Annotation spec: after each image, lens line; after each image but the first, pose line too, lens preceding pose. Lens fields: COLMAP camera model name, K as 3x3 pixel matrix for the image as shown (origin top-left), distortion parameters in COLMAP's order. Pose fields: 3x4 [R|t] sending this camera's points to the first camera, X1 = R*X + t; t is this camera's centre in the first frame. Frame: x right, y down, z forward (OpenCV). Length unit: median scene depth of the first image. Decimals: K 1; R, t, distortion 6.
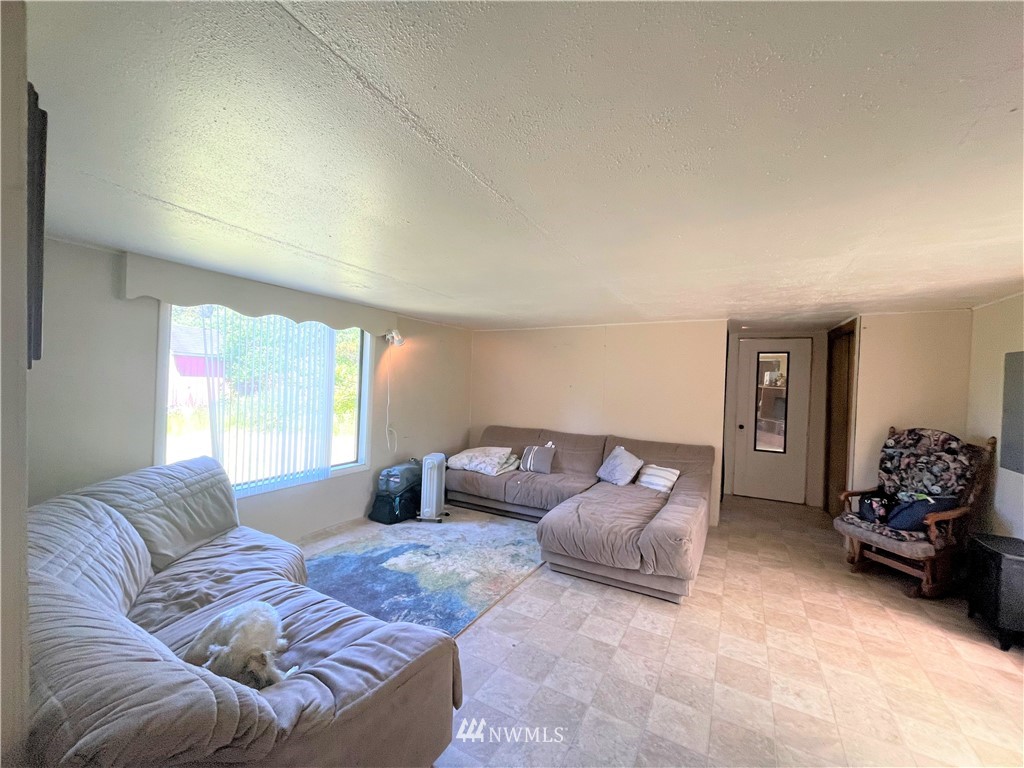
lens RADIAL K [[412.8, 0, 512.1], [0, 412.8, 387.1], [0, 0, 1]] dist [-0.001269, 0.000311]
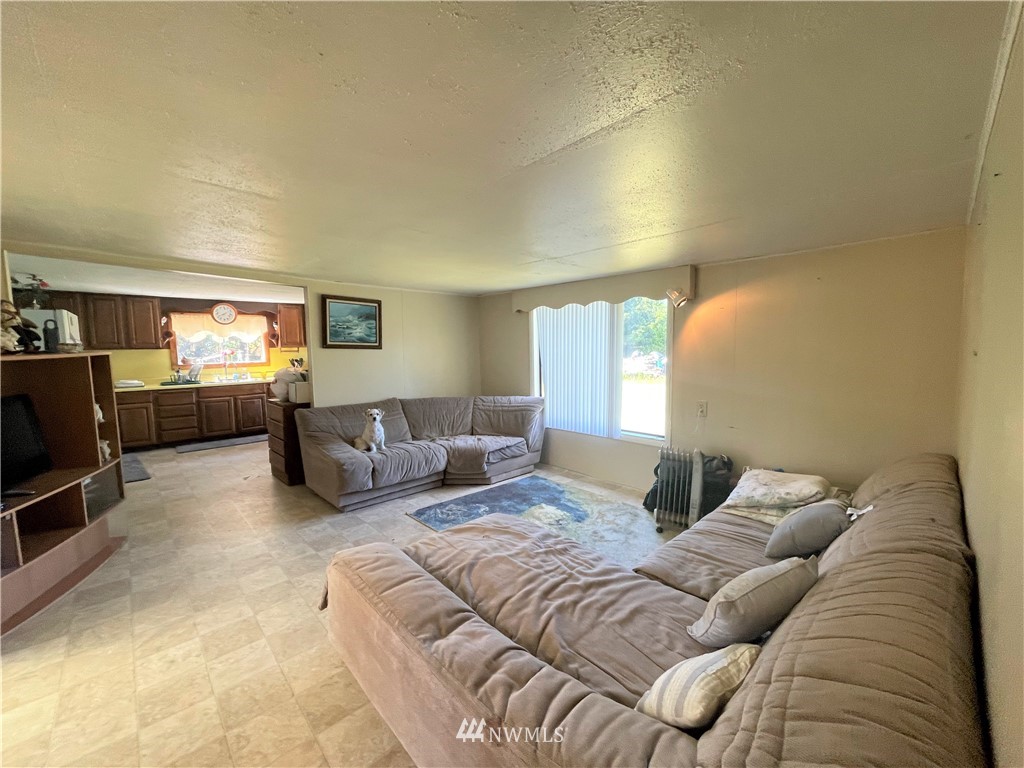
lens RADIAL K [[412.8, 0, 512.1], [0, 412.8, 387.1], [0, 0, 1]] dist [-0.001269, 0.000311]
pose [[-0.298821, 0.056824, -0.952616, 0.785205], [-0.023289, 0.997494, 0.066806, 0.013019], [0.954025, 0.042149, -0.296748, 1.184269]]
